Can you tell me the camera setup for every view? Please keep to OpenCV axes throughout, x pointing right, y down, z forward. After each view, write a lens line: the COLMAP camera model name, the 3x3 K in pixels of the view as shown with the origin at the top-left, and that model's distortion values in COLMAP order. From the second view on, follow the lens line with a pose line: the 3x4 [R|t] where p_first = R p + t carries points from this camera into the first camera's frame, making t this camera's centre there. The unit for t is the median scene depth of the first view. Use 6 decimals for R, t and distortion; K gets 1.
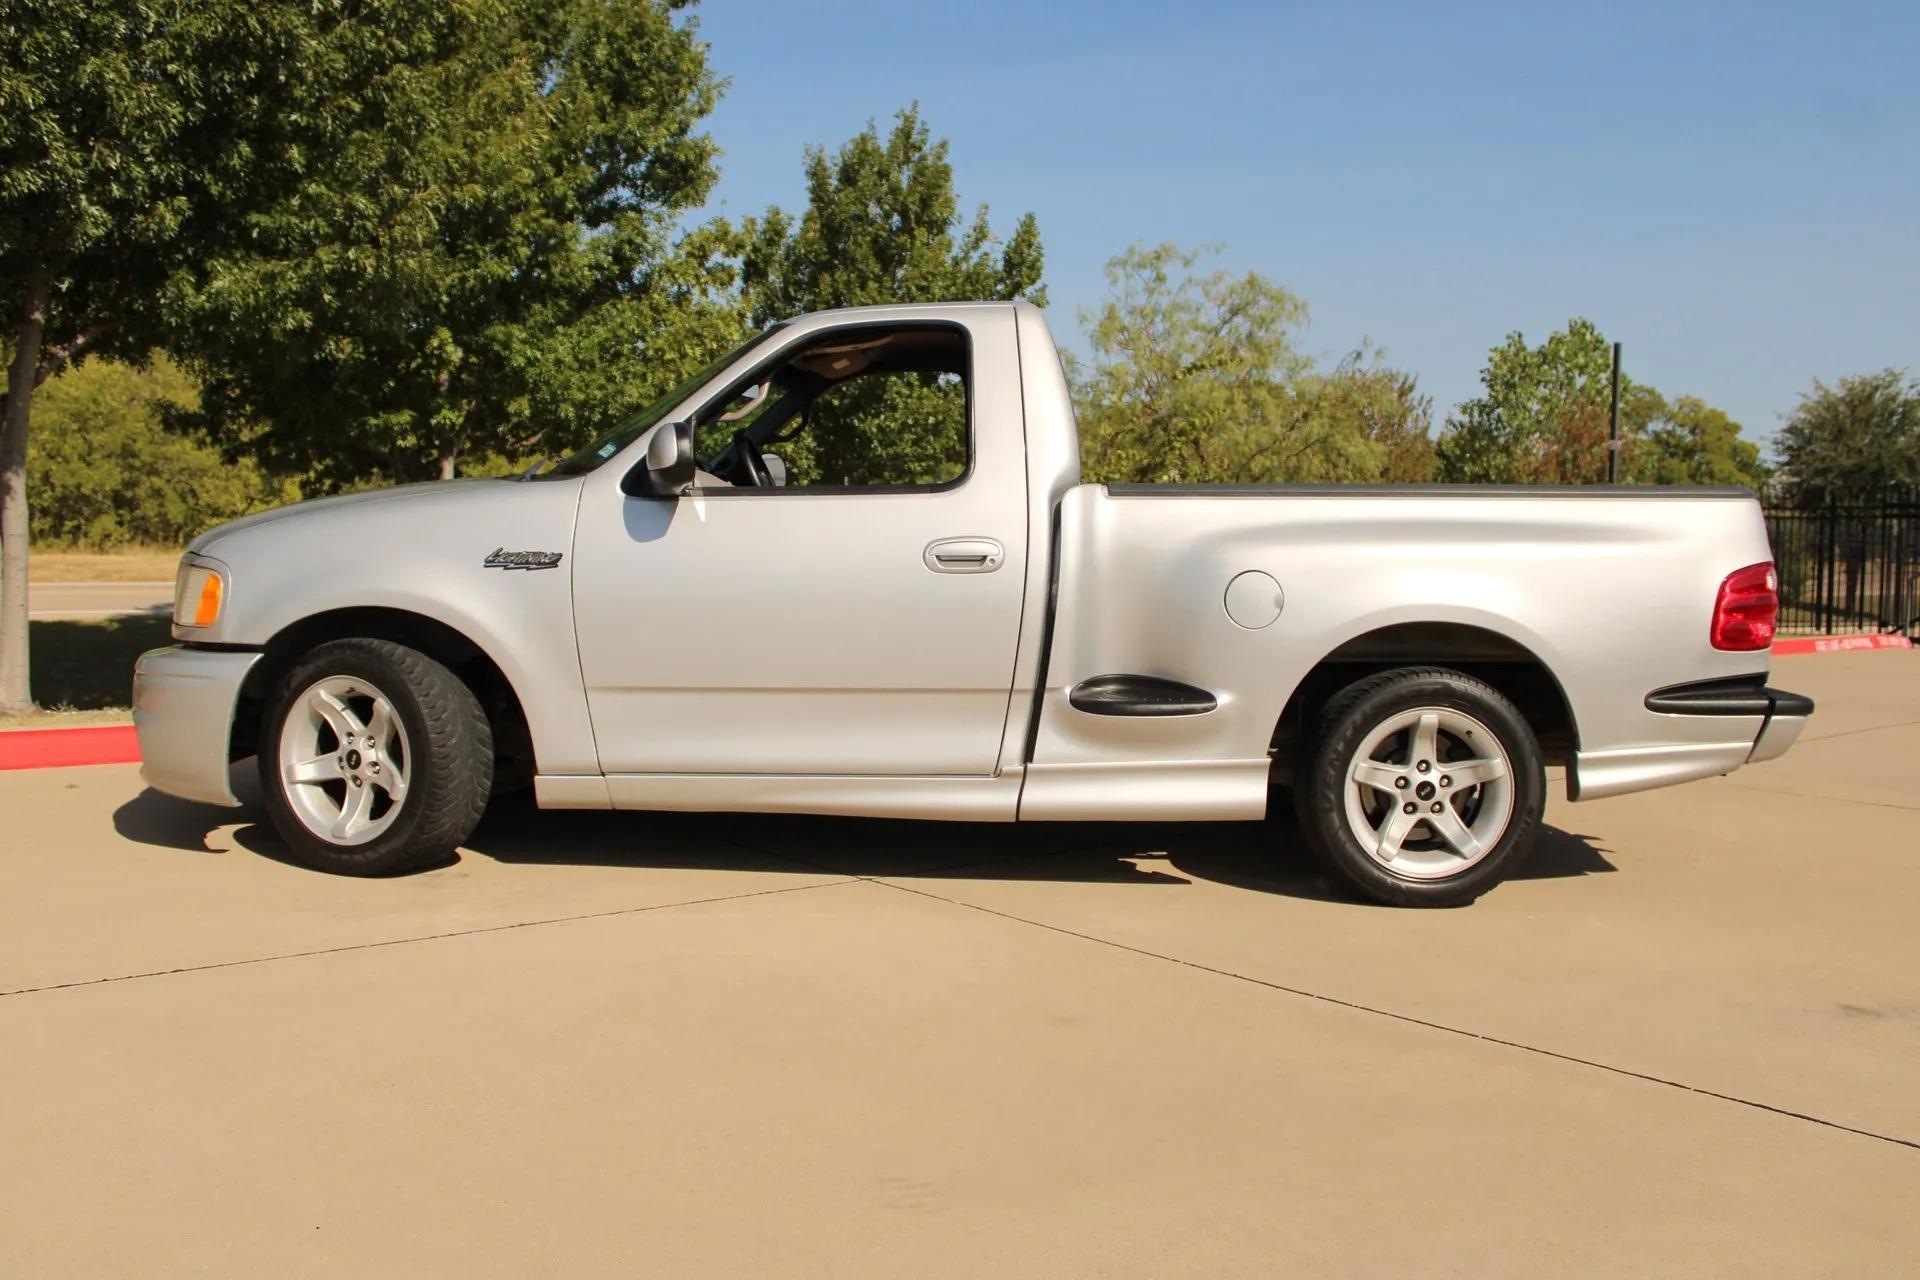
lens RADIAL K [[1861.5, 0, 955.2], [0, 1861.5, 649.9], [0, 0, 1]] dist [-0.143920, 0.162175]
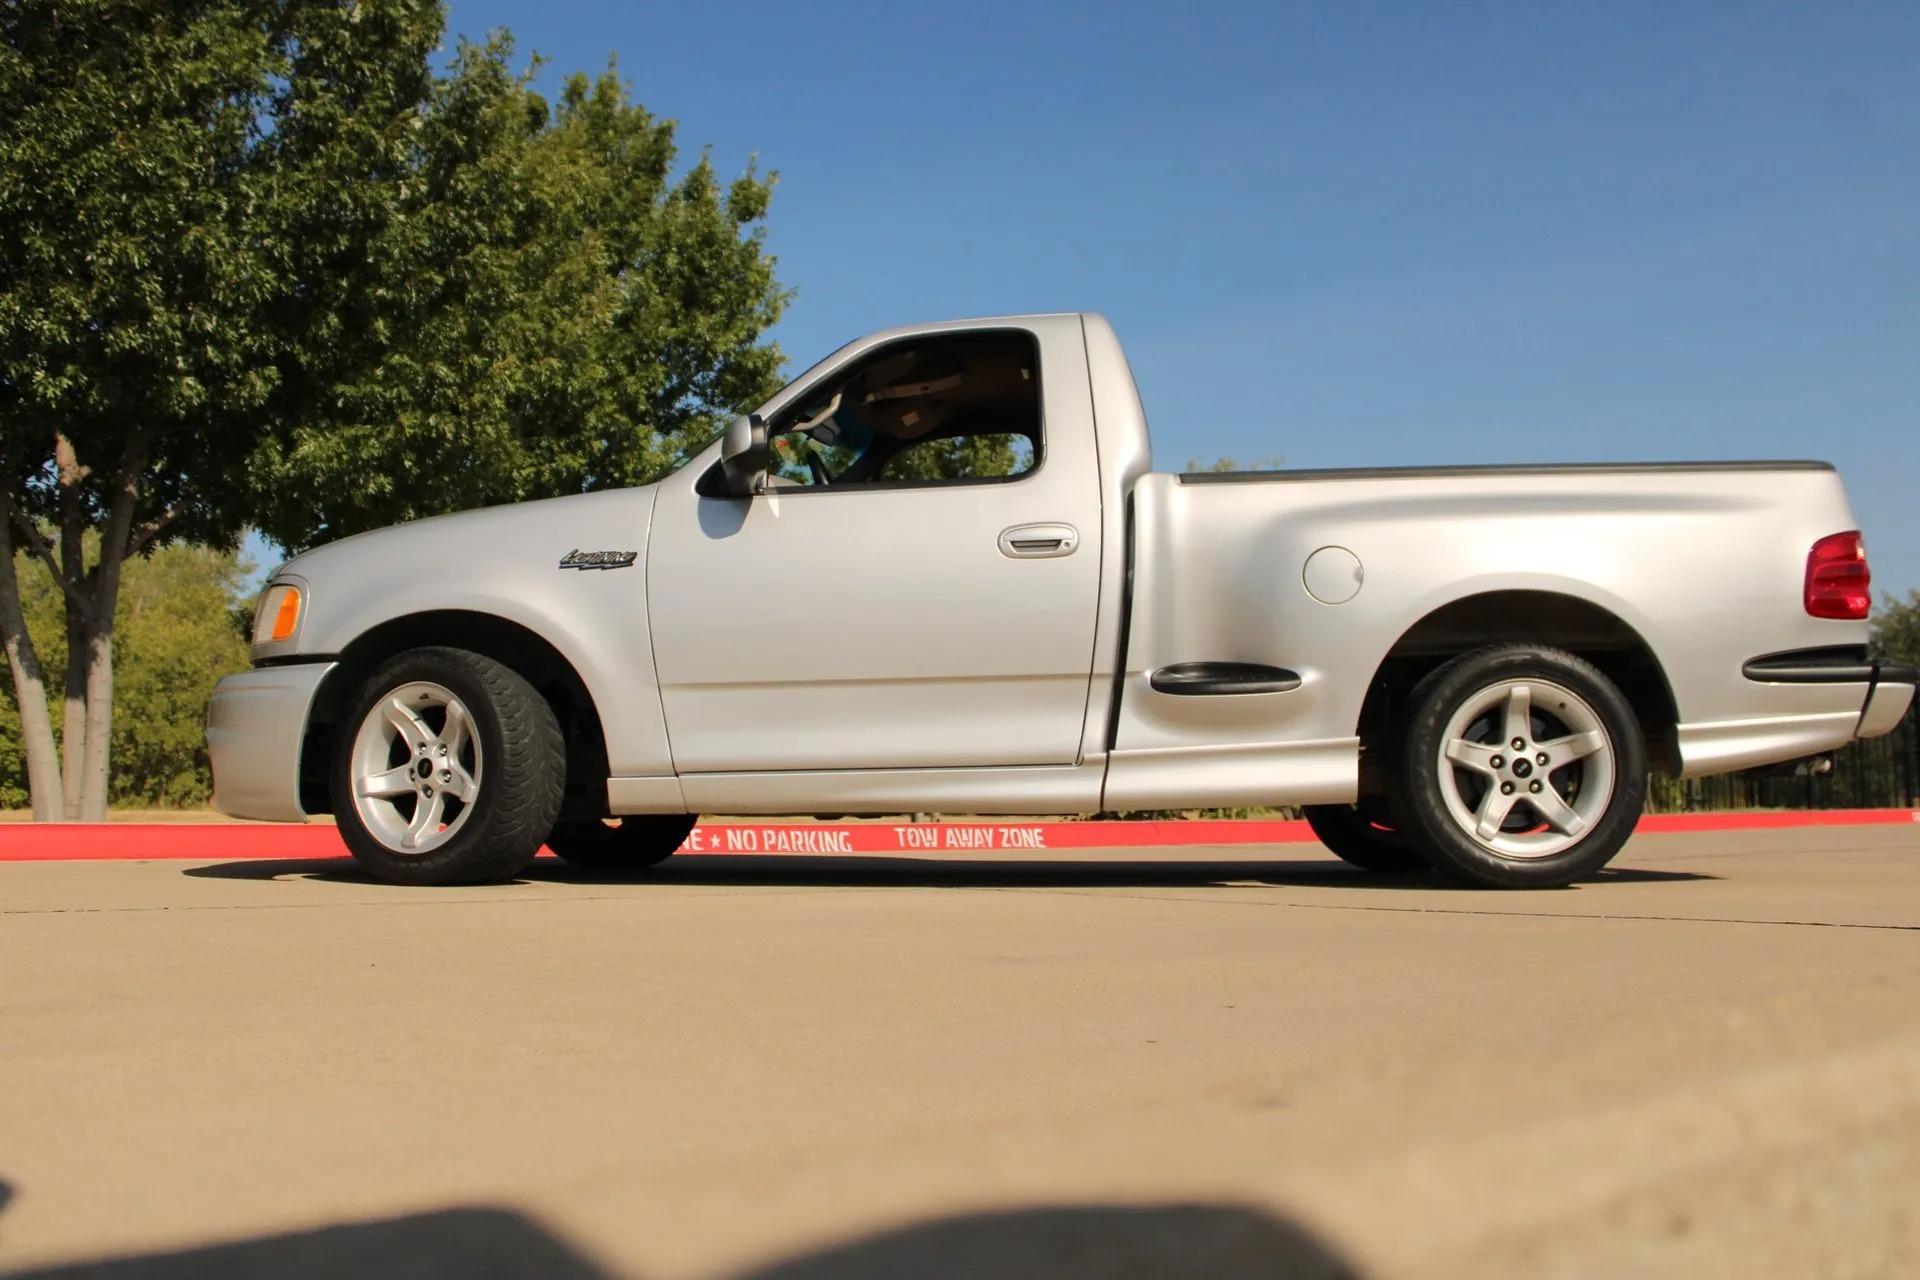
lens RADIAL K [[1857.7, 0, 942.0], [0, 1857.7, 630.2], [0, 0, 1]] dist [-0.144794, 0.153922]
pose [[0.998724, -0.028916, -0.041396, -0.006108], [0.021333, 0.984669, -0.173123, 0.143887], [0.045768, 0.172019, 0.984030, 0.024219]]
